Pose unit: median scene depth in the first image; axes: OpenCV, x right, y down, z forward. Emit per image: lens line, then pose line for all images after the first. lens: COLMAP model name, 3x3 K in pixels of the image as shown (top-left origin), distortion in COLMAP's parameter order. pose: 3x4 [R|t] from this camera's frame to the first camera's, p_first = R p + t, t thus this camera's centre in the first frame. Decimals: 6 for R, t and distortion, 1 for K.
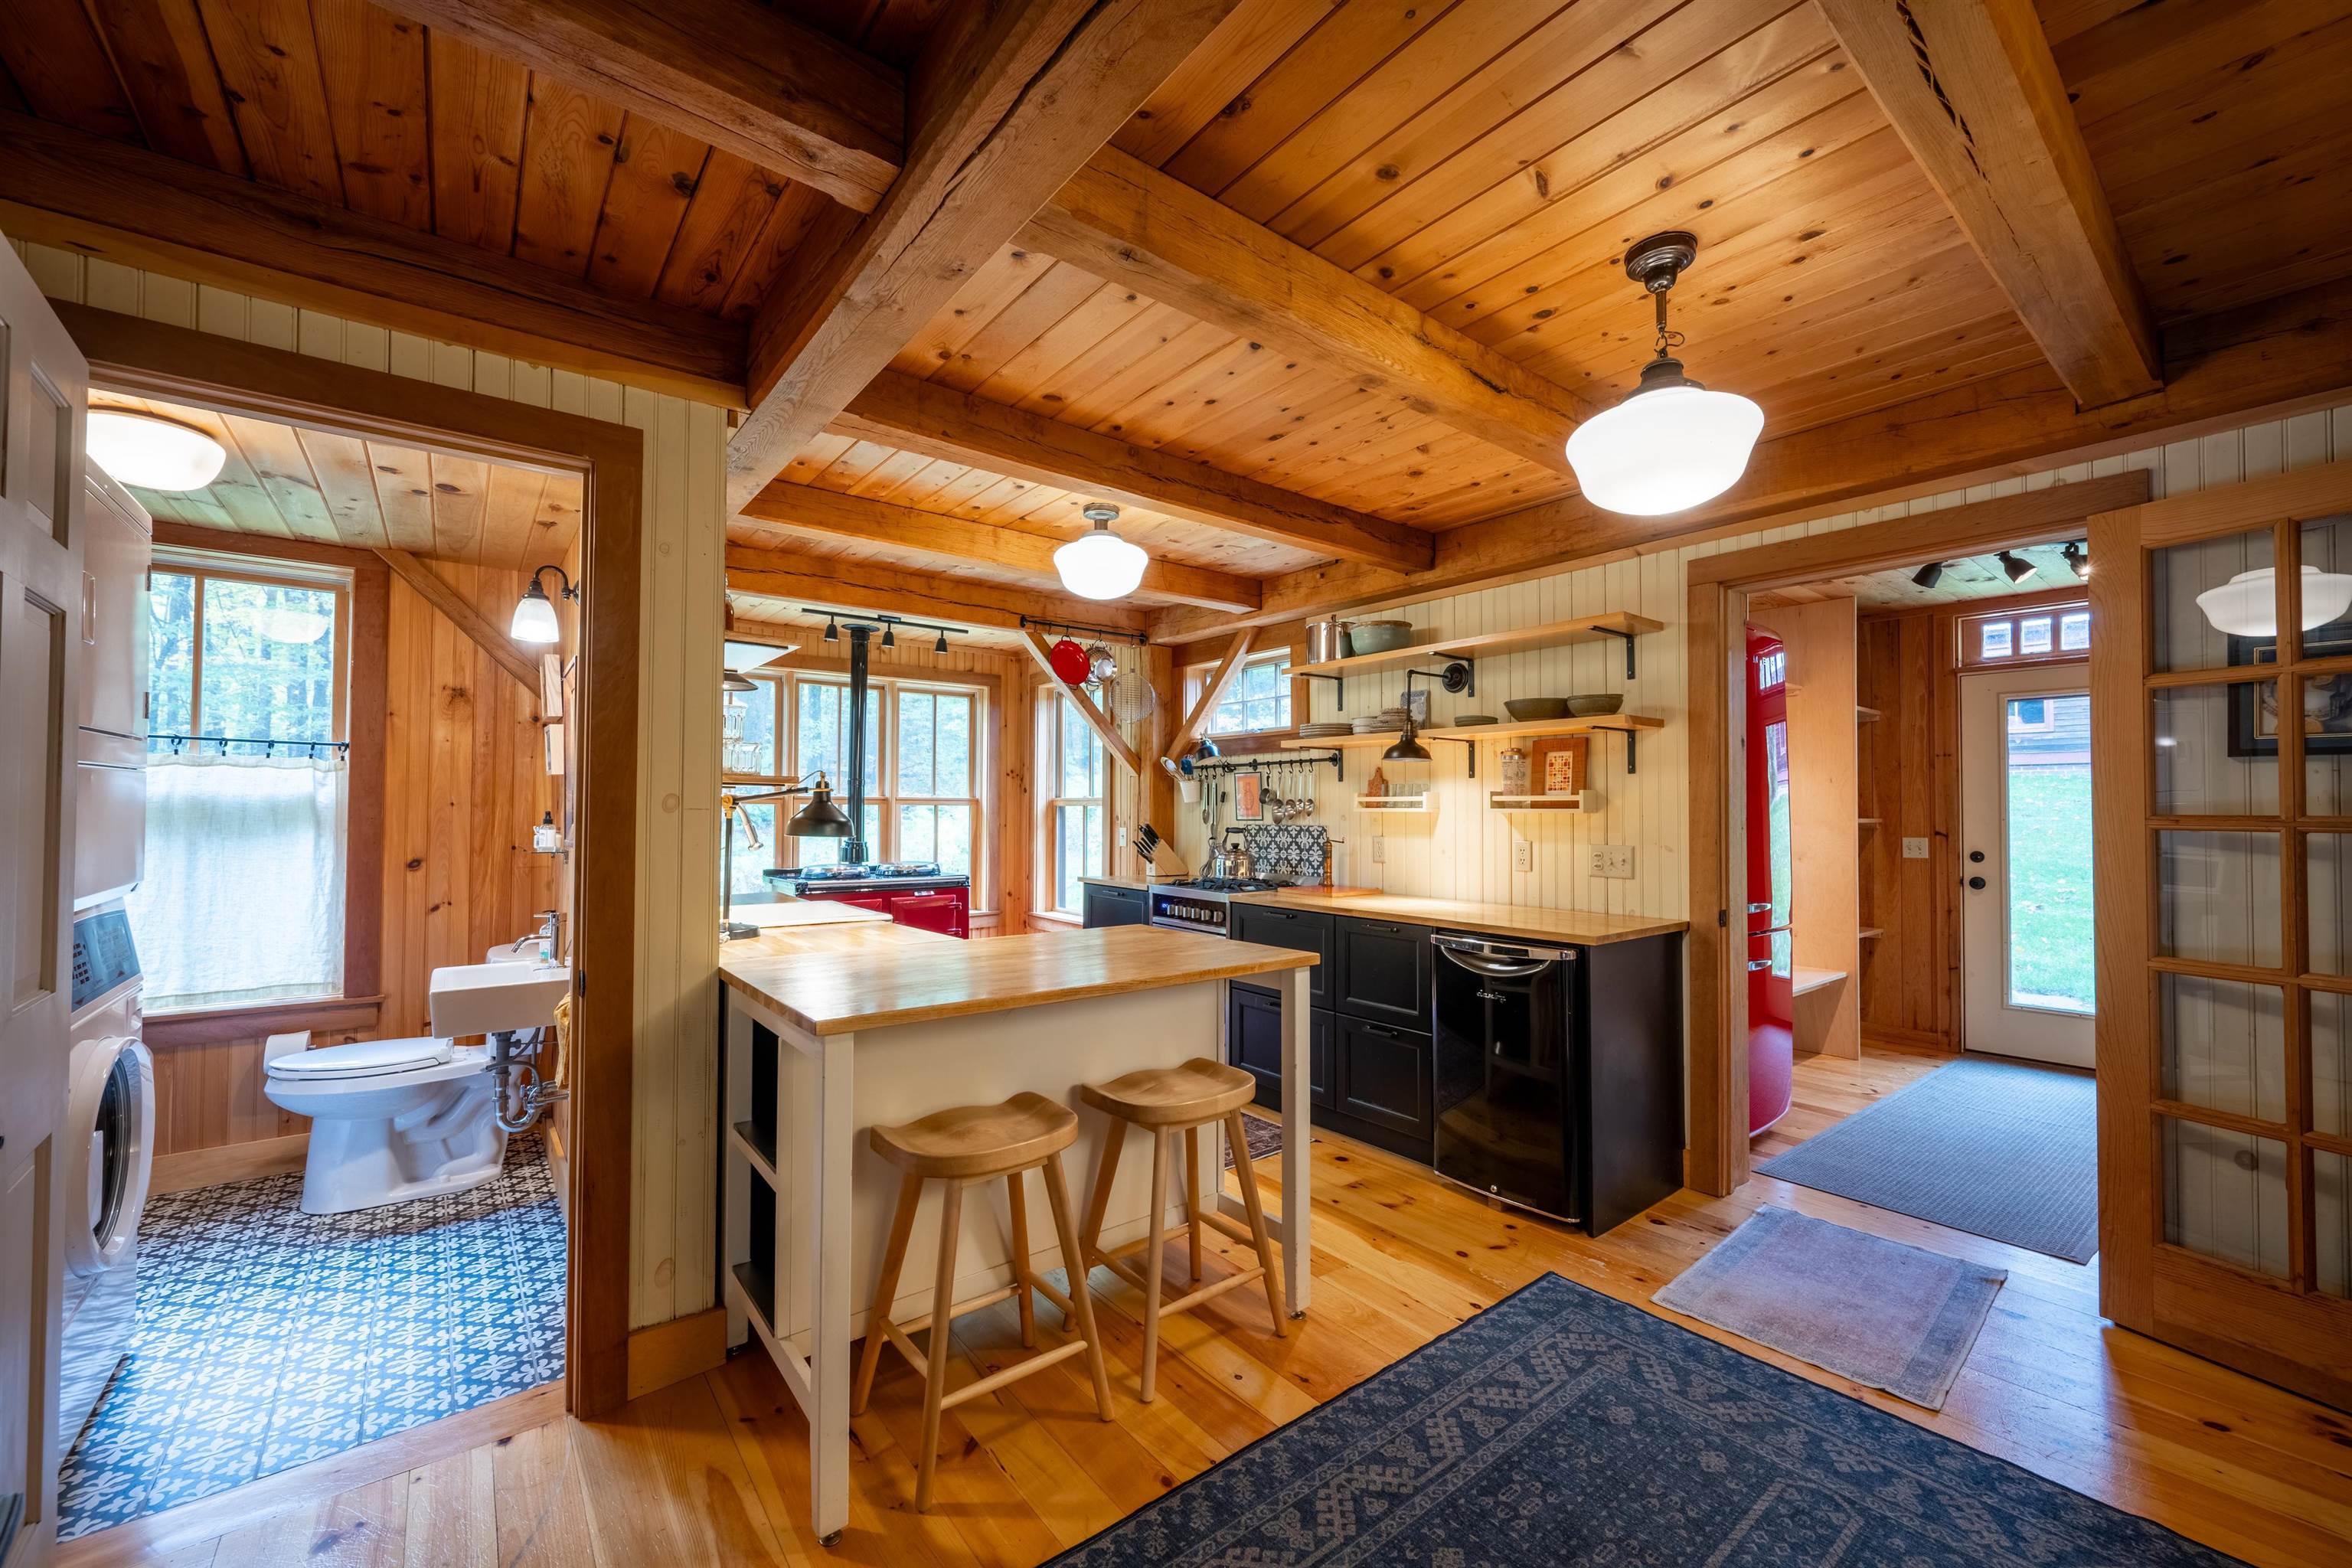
lens RADIAL K [[933.2, 0, 1172.5], [0, 933.2, 791.4], [0, 0, 1]] dist [-0.001288, -0.000009]
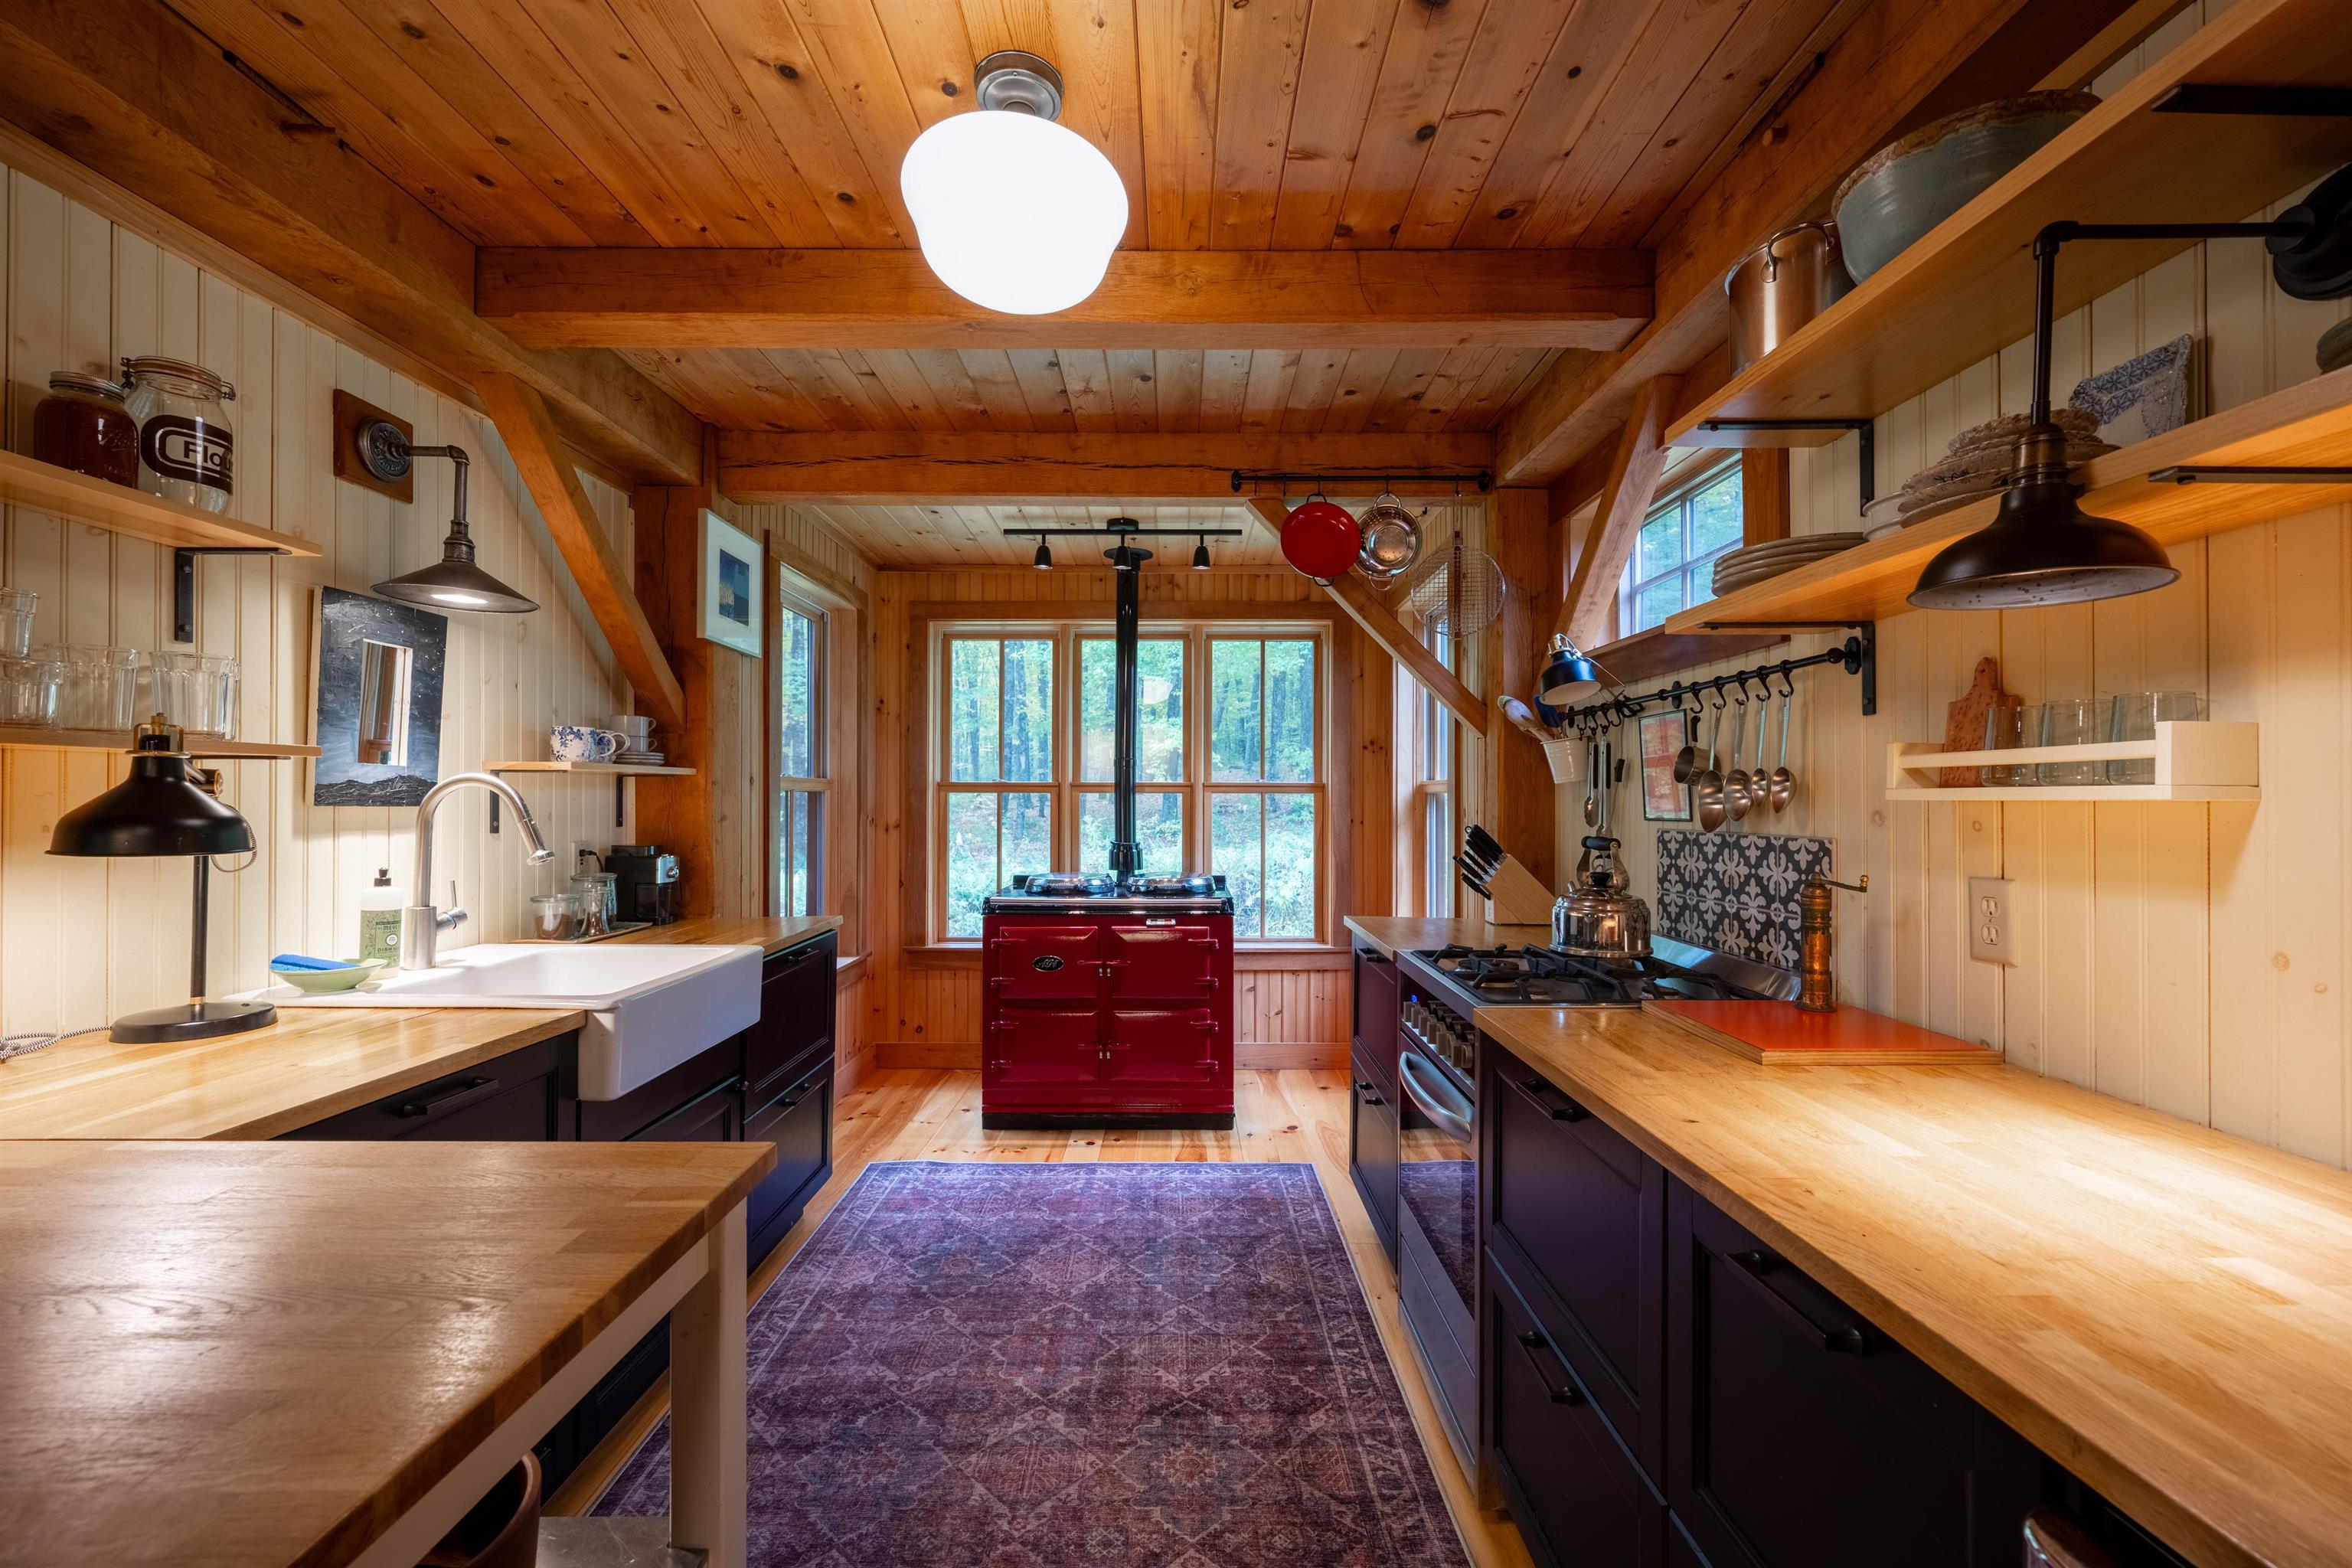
lens RADIAL K [[933.2, 0, 1166.8], [0, 933.2, 796.4], [0, 0, 1]] dist [-0.001288, -0.000009]
pose [[0.790245, -0.004522, -0.612774, 0.212284], [0.013439, 0.999860, 0.009953, 0.015007], [0.612644, -0.016100, 0.790195, 0.636472]]
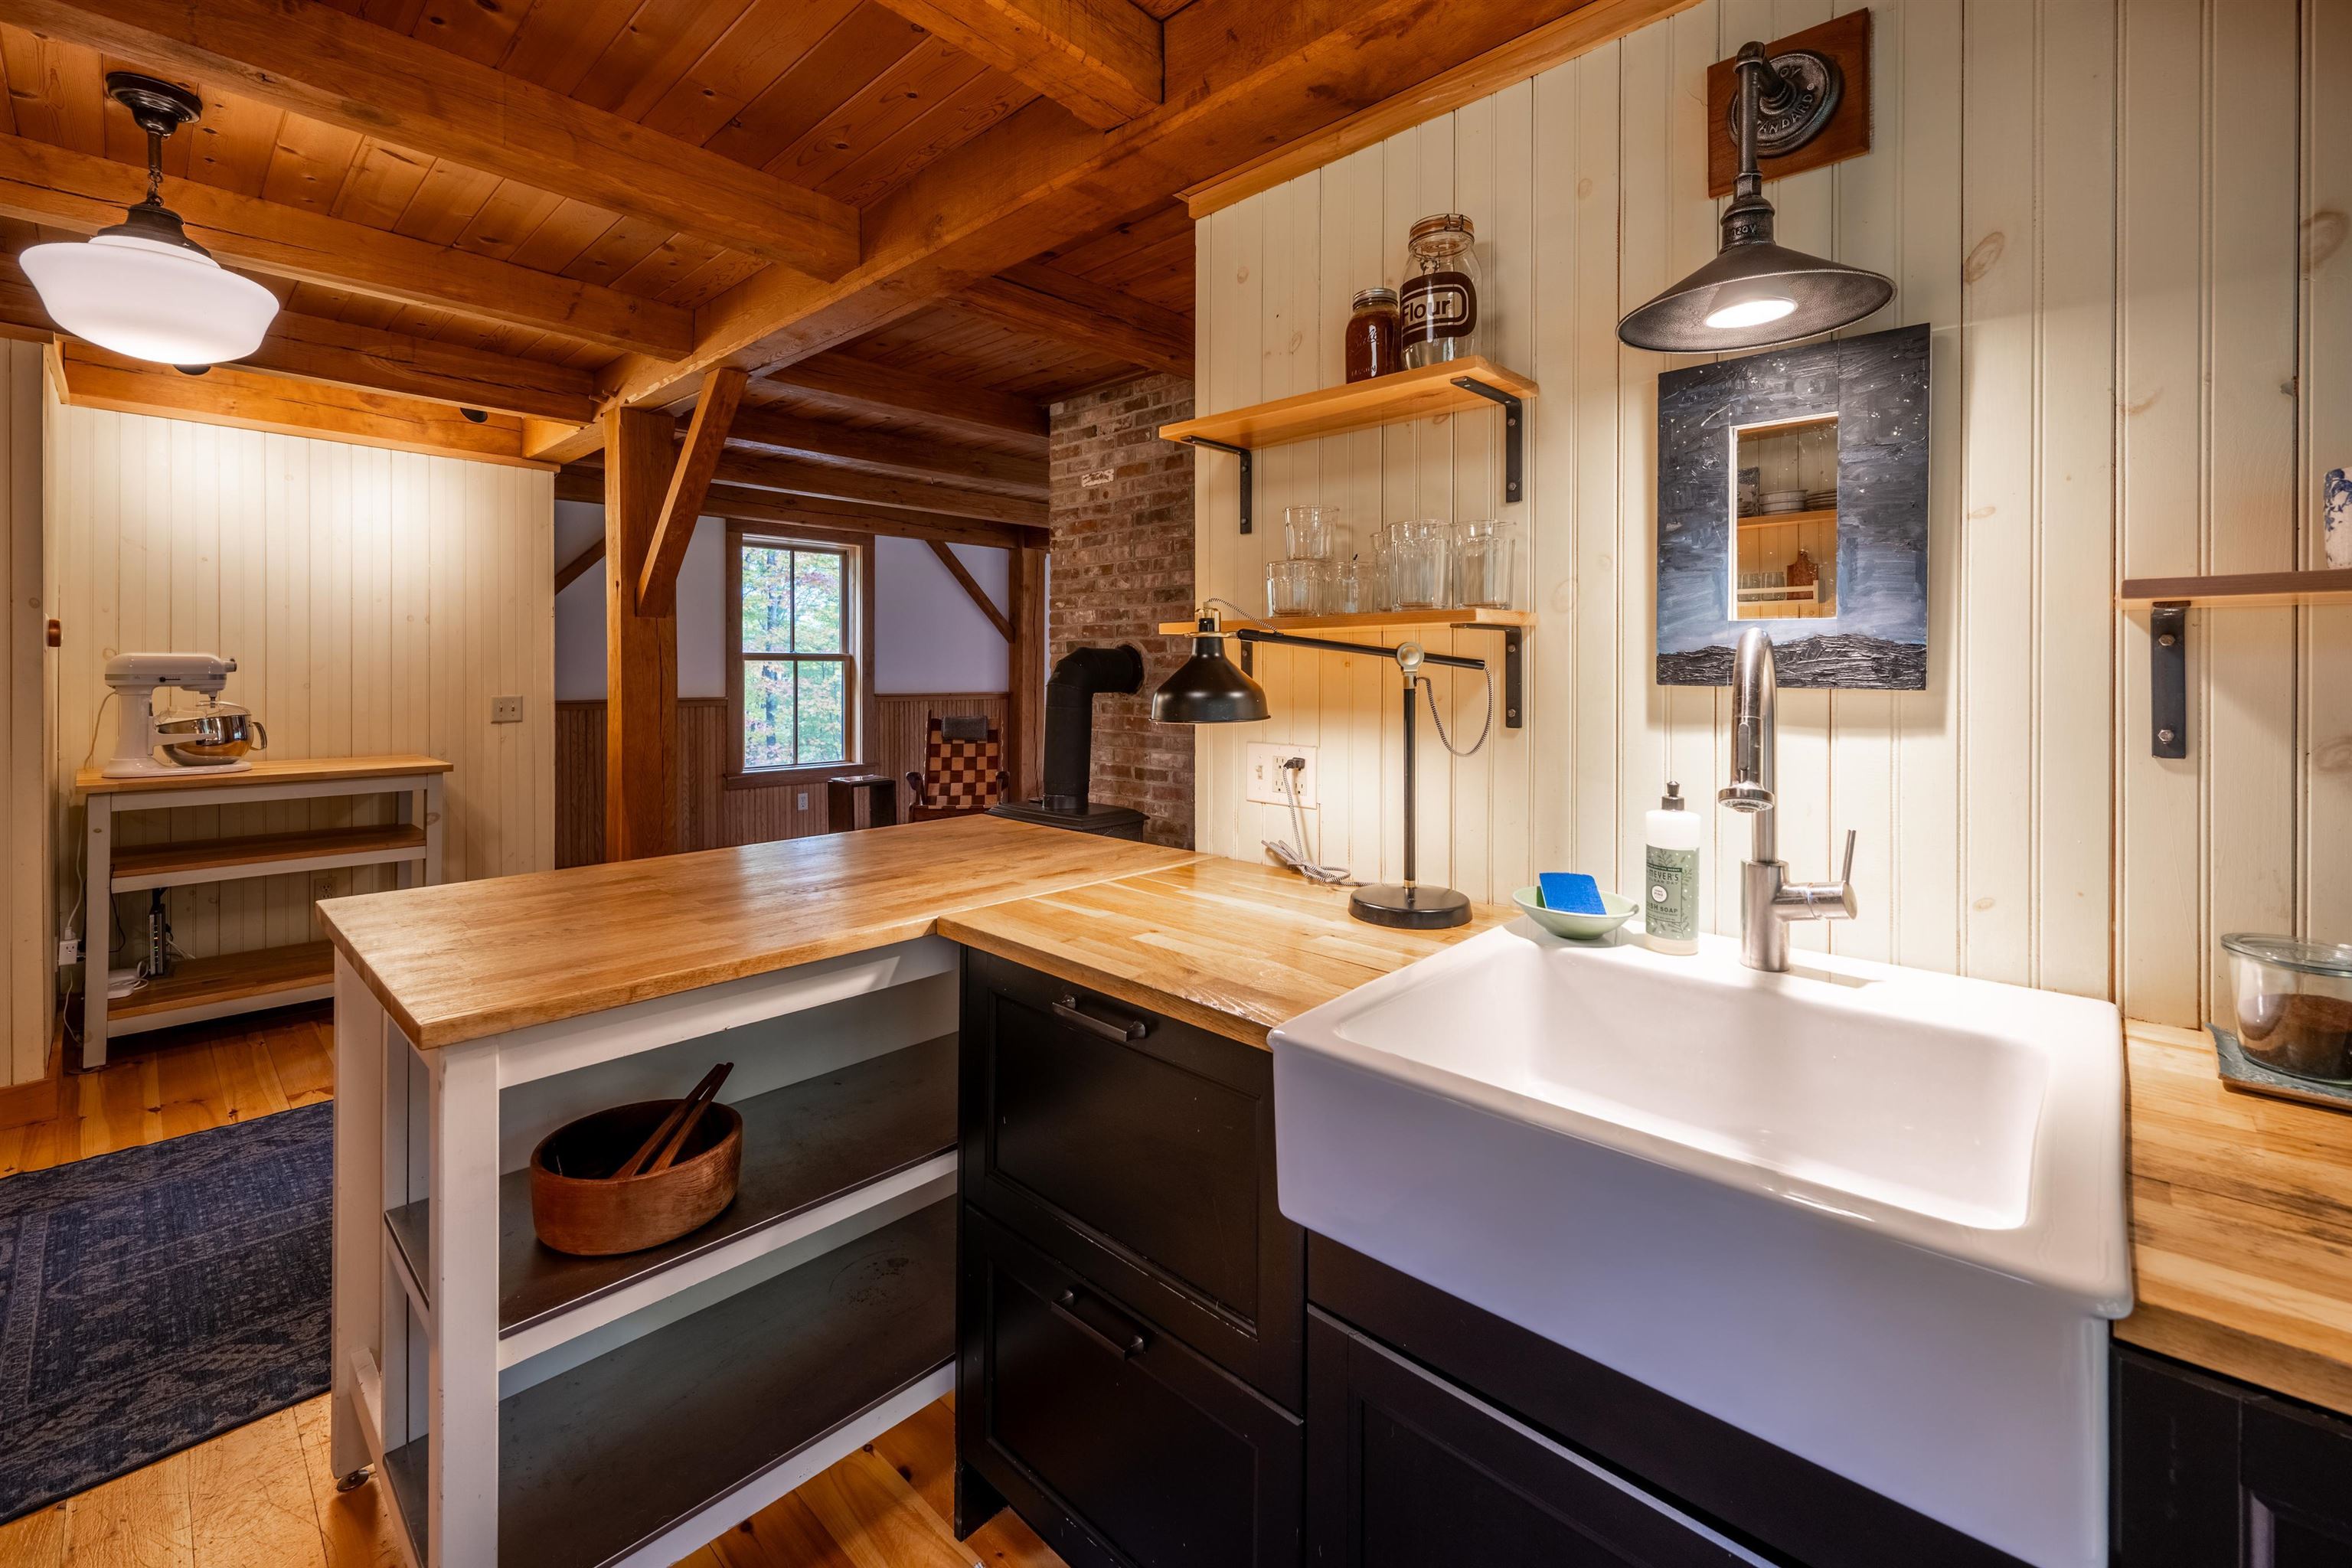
lens RADIAL K [[998.1, 0, 1199.9], [0, 998.1, 666.6], [0, 0, 1]] dist [-0.000436, -0.000125]
pose [[-0.985207, -0.005581, -0.171278, -0.182859], [-0.001899, 0.999764, -0.021655, 0.020147], [0.171358, -0.021010, -0.984985, 1.061879]]
